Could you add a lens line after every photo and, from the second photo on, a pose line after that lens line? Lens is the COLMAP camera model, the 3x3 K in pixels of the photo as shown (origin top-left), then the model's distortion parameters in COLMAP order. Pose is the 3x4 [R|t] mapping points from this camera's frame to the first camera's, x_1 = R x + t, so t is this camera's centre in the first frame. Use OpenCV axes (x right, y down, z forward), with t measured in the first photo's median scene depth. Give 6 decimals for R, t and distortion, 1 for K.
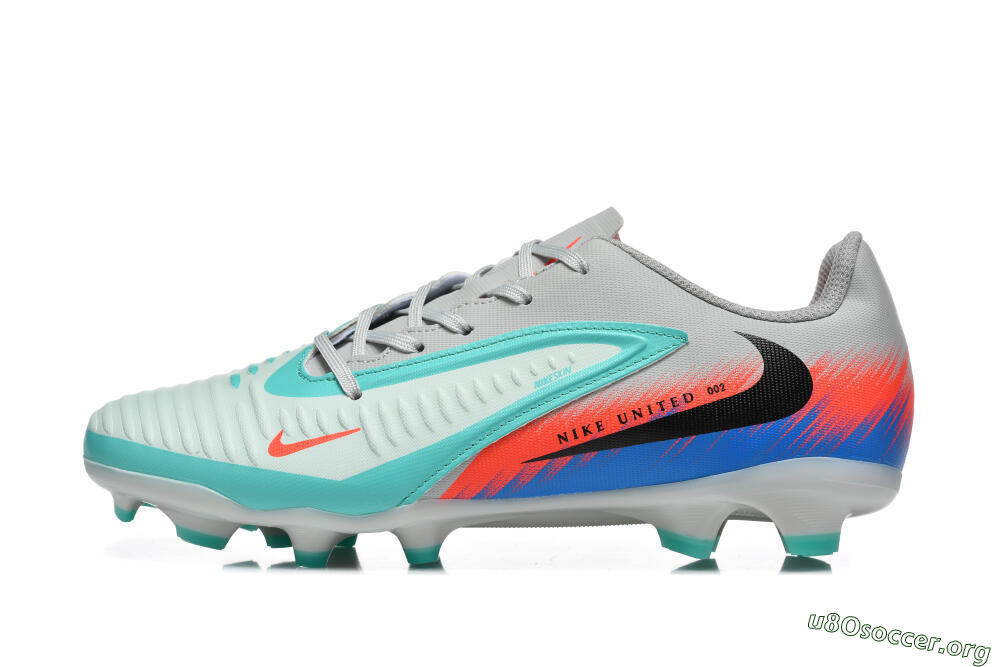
lens RADIAL K [[2853.5, 0, 506.6], [0, 2853.5, 343.7], [0, 0, 1]] dist [-0.055983, 0.000000]
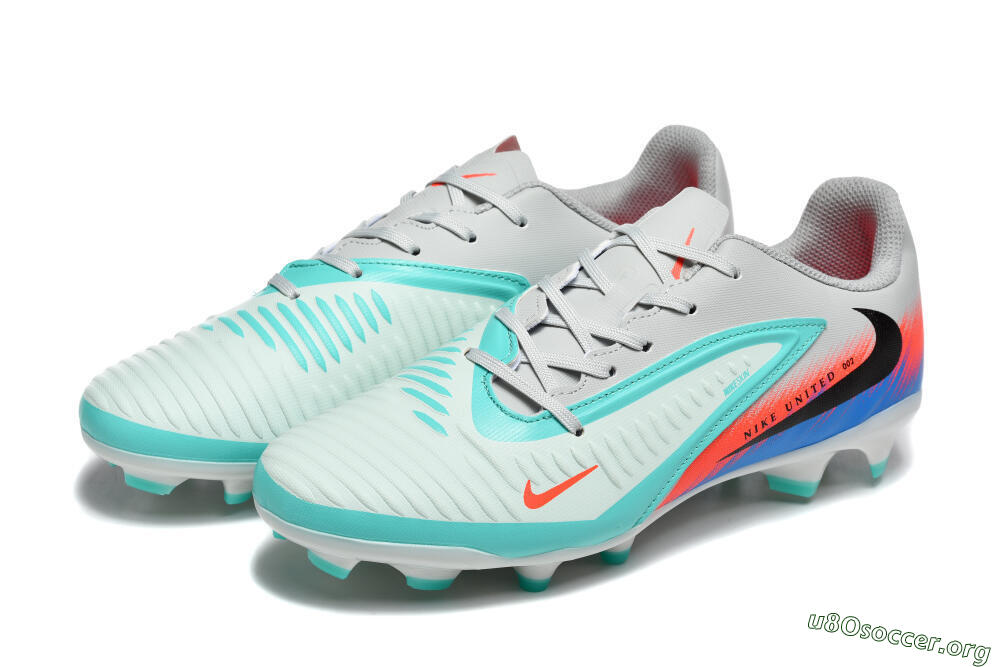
lens RADIAL K [[2853.5, 0, 475.7], [0, 2853.5, 381.4], [0, 0, 1]] dist [-0.055983, 0.000000]
pose [[0.772315, -0.219590, 0.596079, -0.712489], [0.003067, 0.939630, 0.342178, -0.362934], [-0.635233, -0.262441, 0.726364, 0.266943]]
